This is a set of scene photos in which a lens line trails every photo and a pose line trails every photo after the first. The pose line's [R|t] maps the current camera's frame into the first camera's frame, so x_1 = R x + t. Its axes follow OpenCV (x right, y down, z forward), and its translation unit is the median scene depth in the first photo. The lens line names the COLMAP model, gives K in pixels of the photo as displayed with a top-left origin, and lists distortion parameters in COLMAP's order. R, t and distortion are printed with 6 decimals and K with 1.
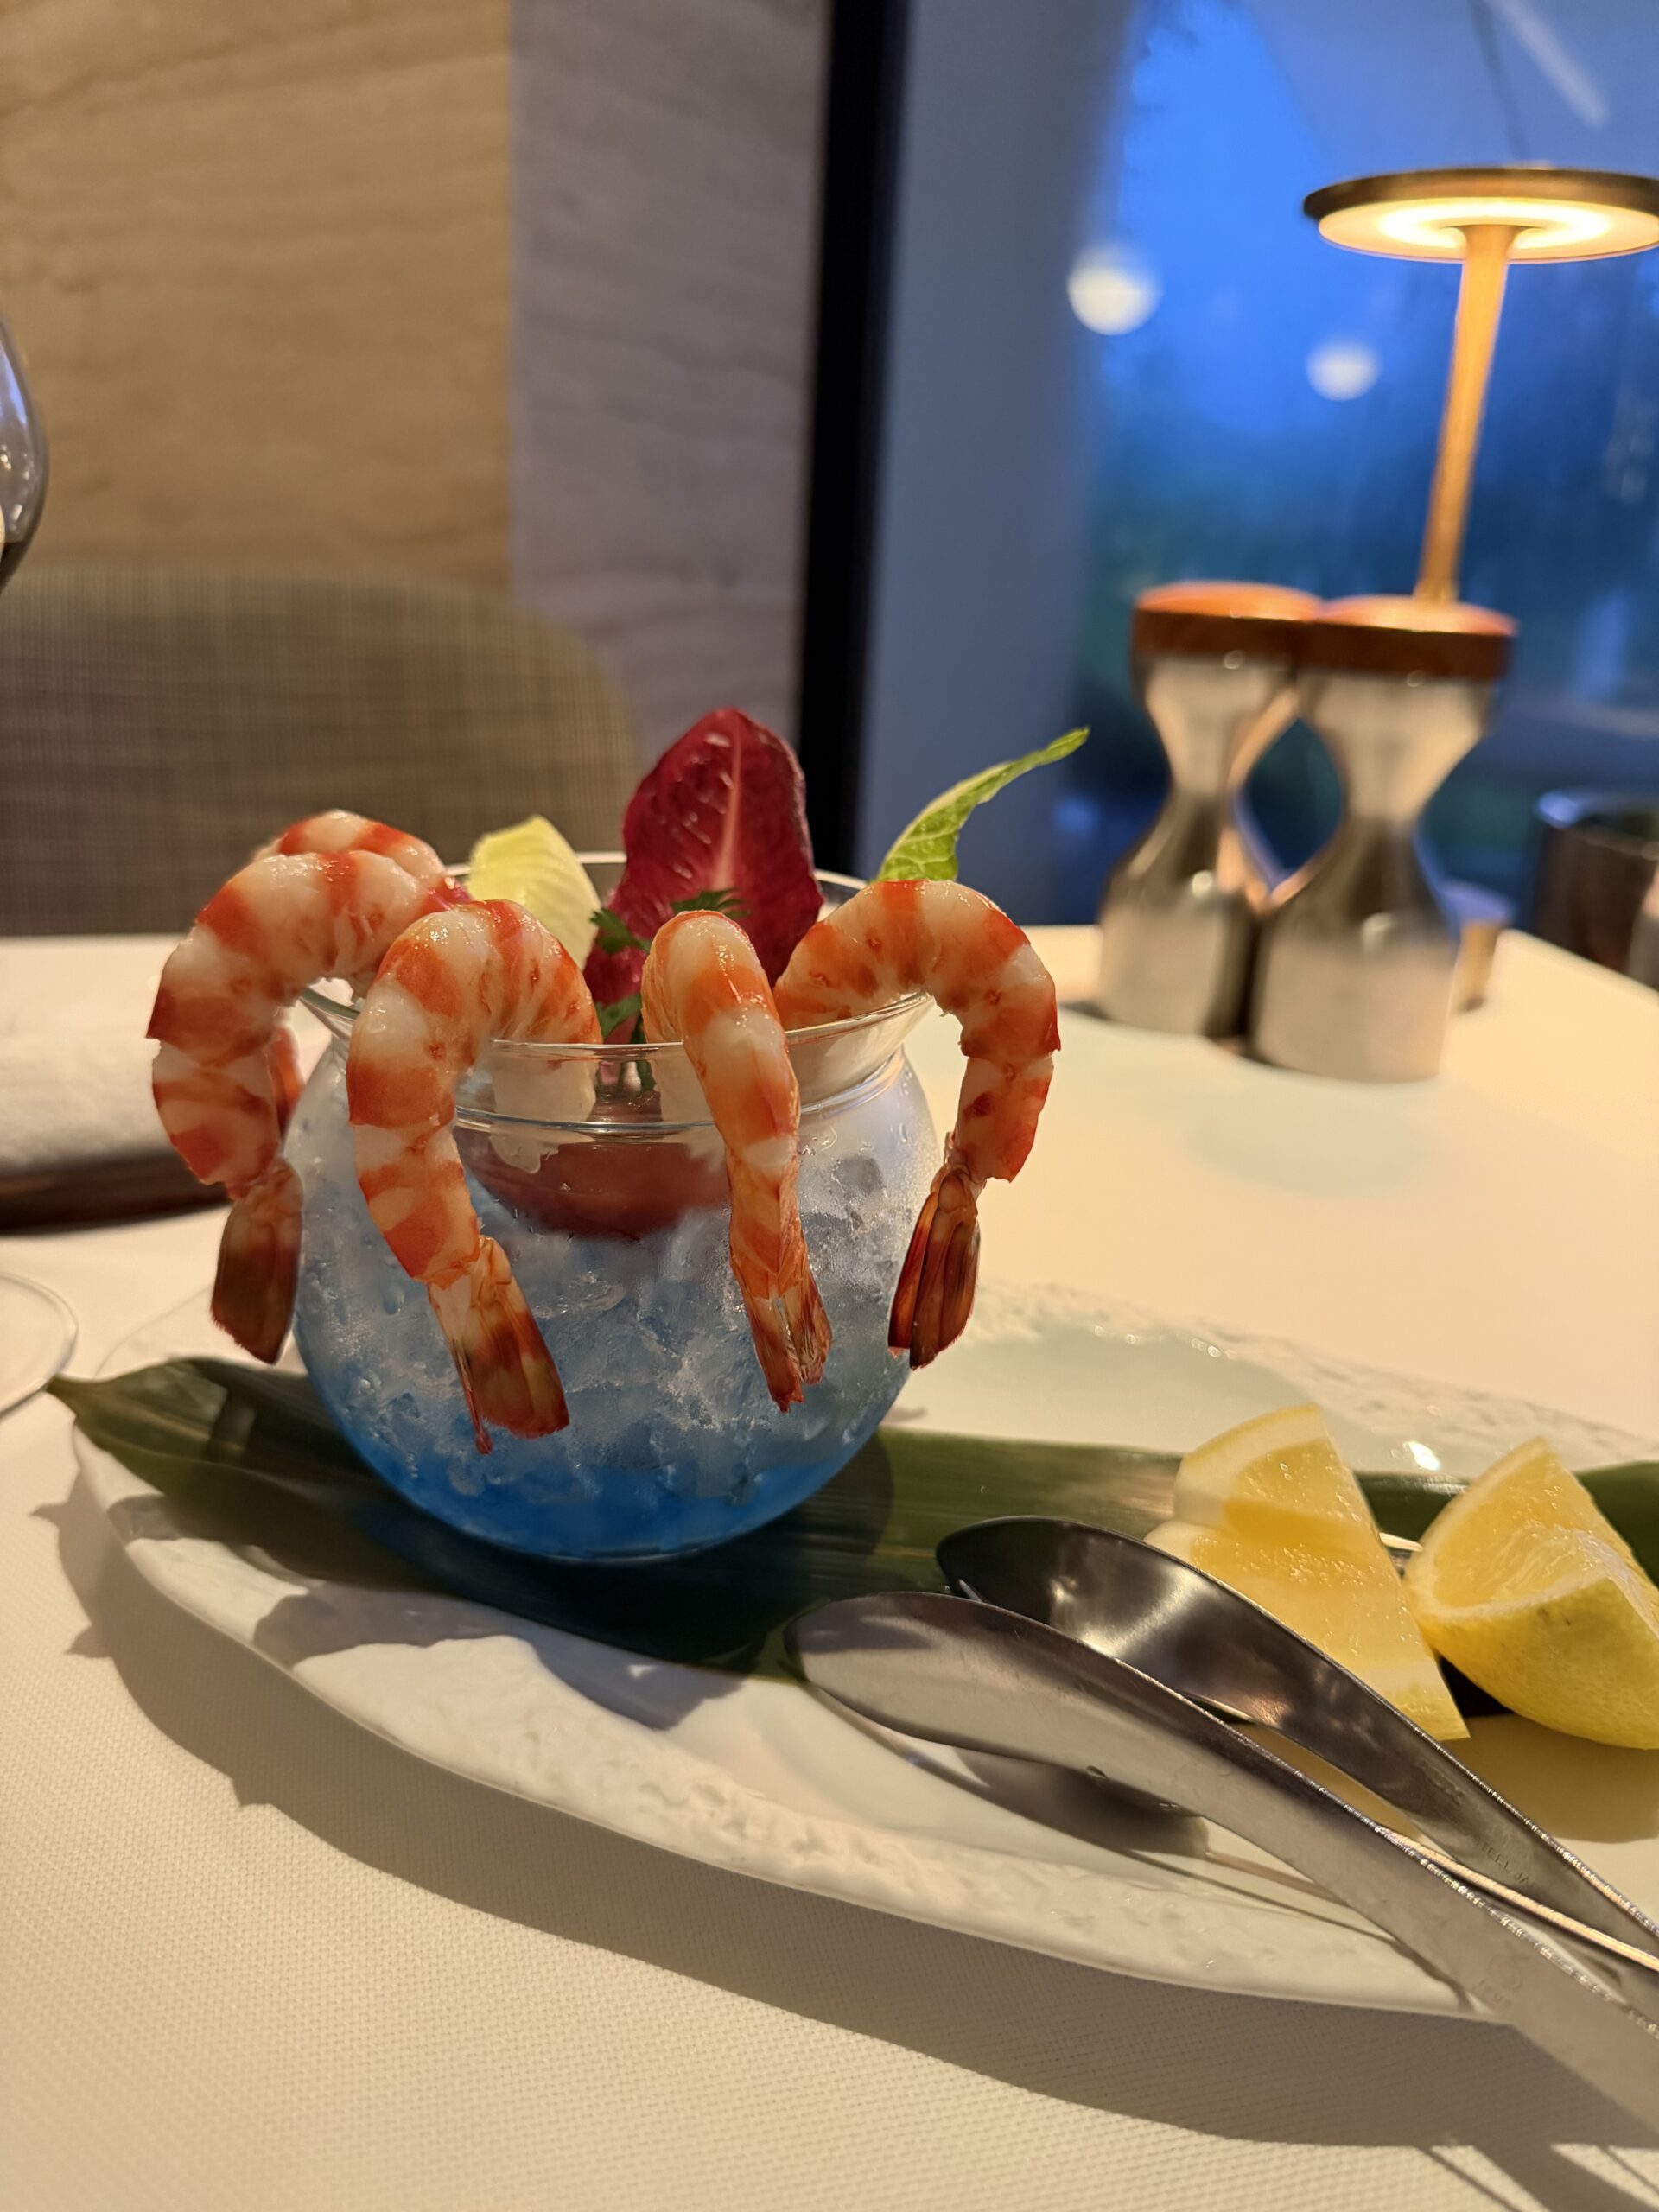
lens RADIAL K [[1680.2, 0, 829.5], [0, 1680.2, 1106.0], [0, 0, 1]] dist [0.006783, -0.037355]
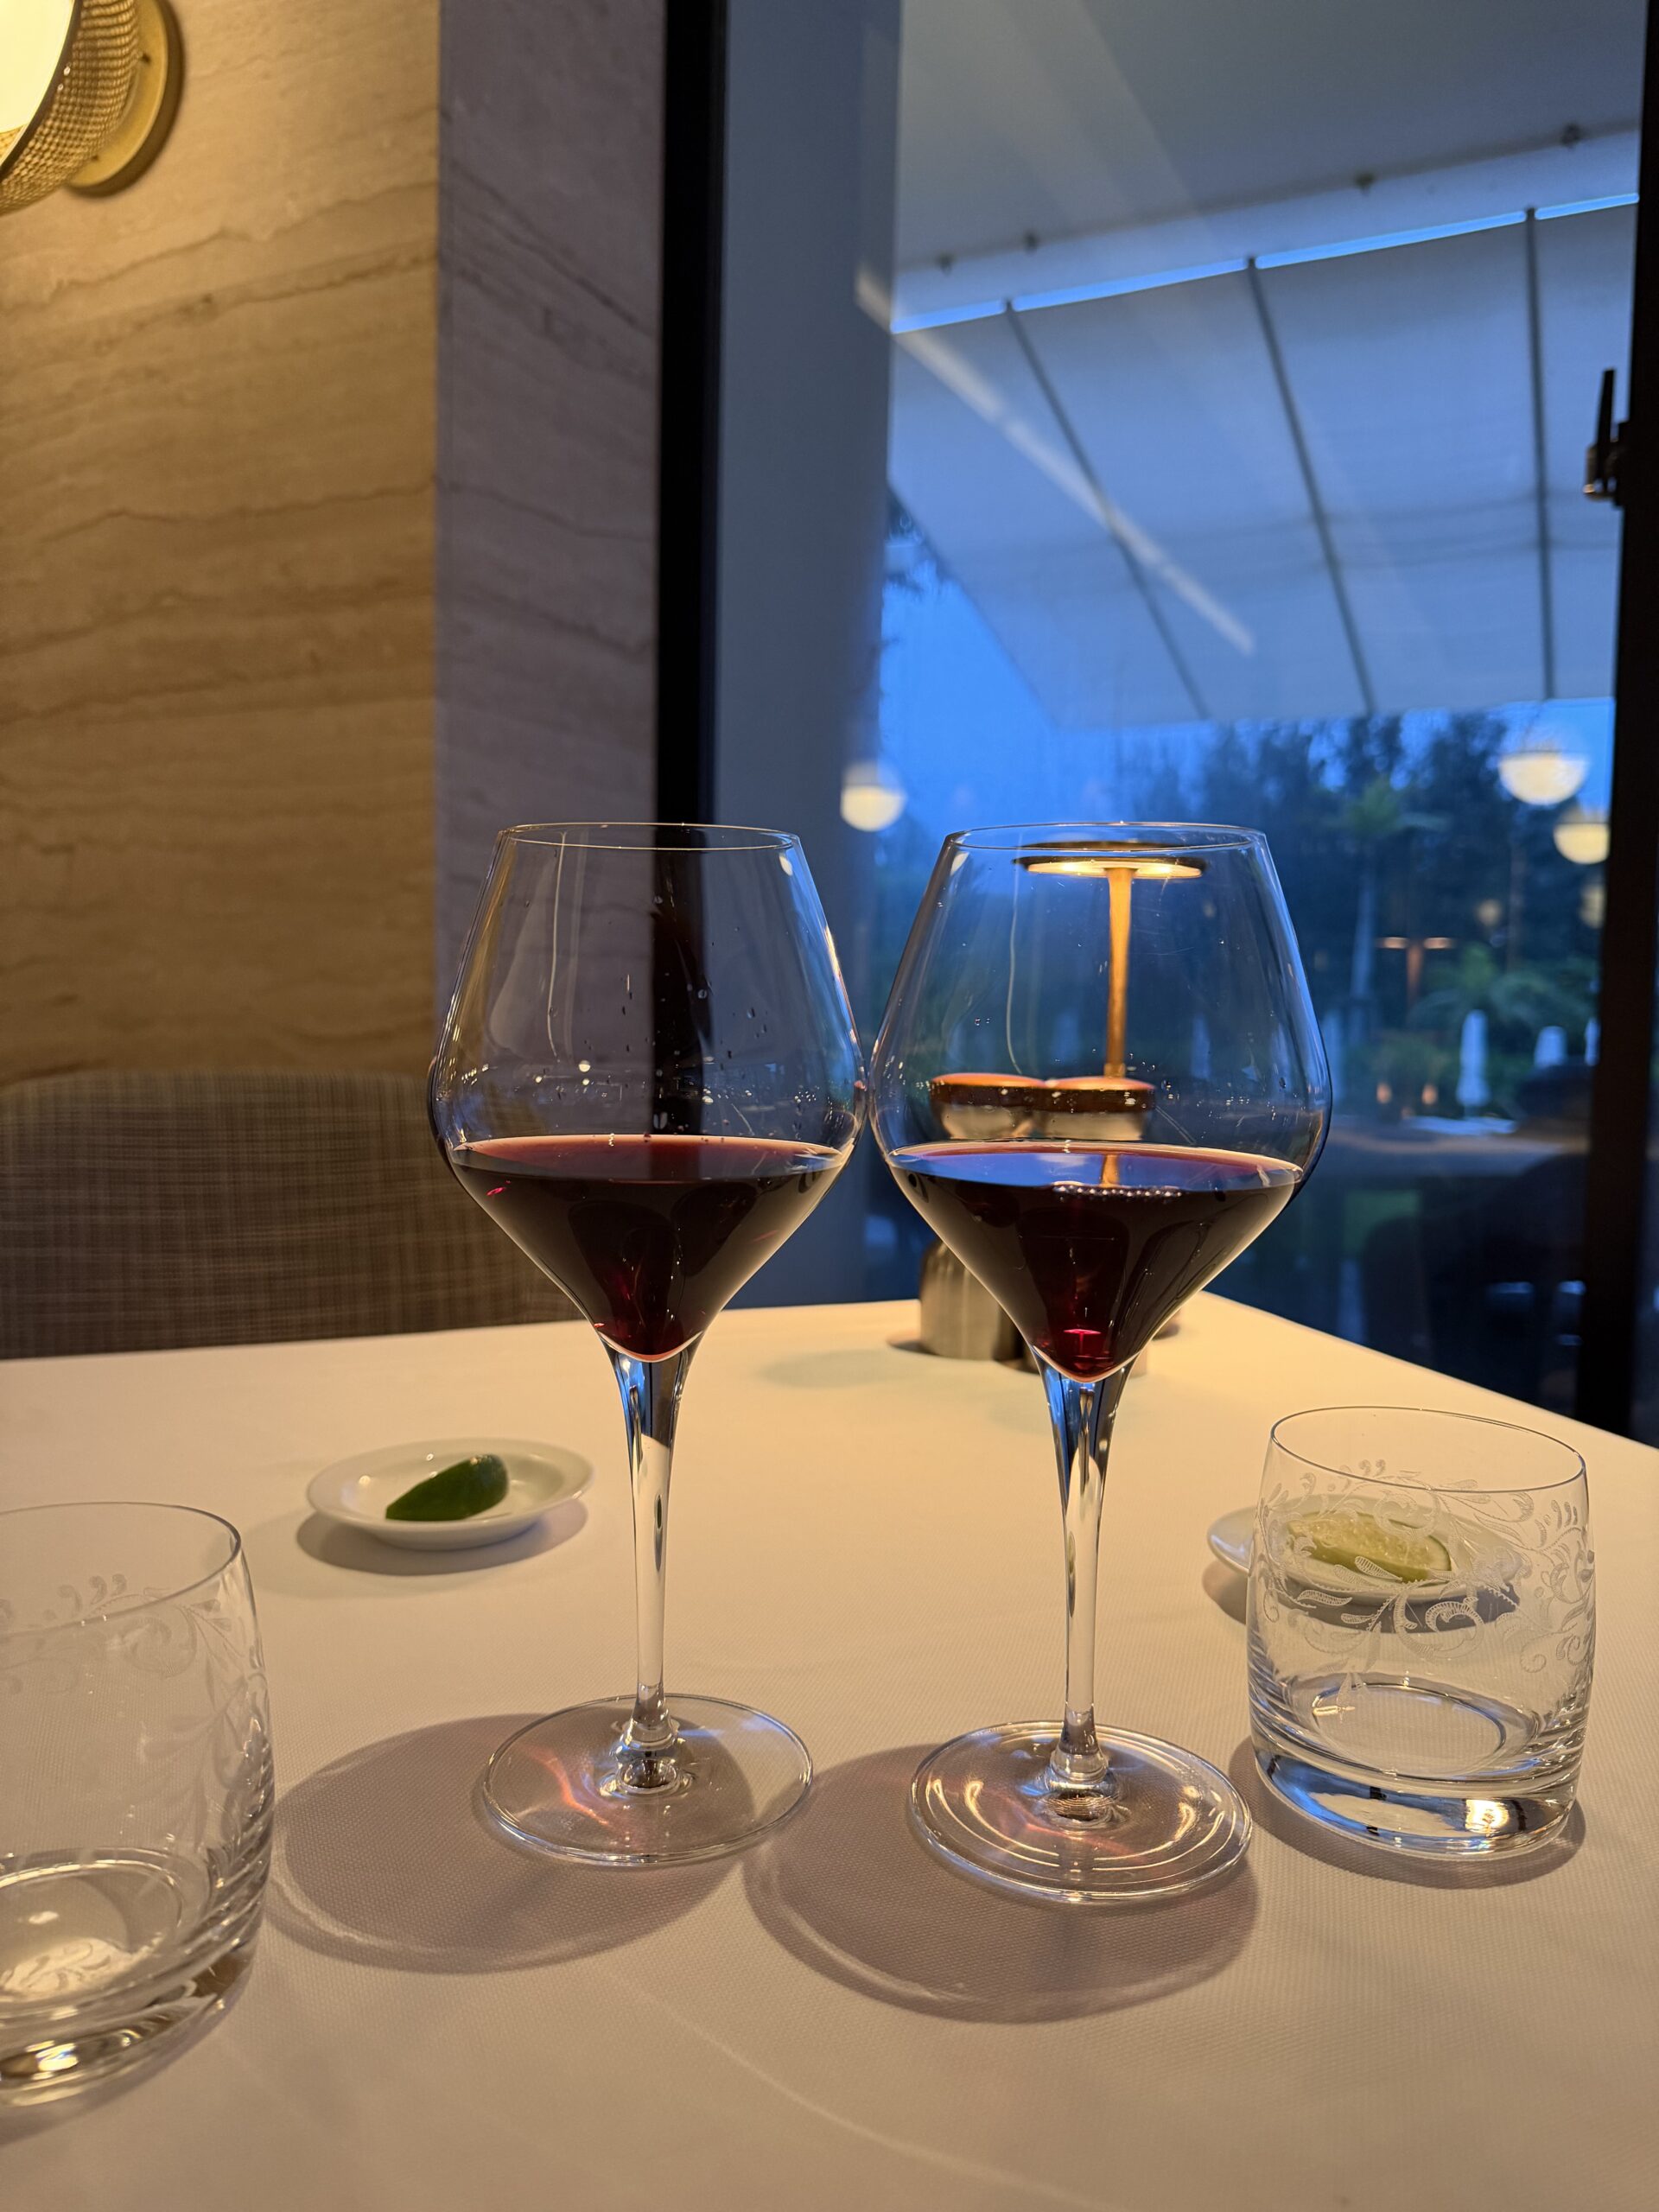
lens RADIAL K [[1680.2, 0, 829.5], [0, 1680.2, 1106.0], [0, 0, 1]] dist [0.006783, -0.037355]
pose [[0.991782, -0.038140, 0.122121, -0.051415], [0.068112, 0.965418, -0.251653, 0.054158], [-0.108300, 0.257903, 0.960082, -0.251782]]
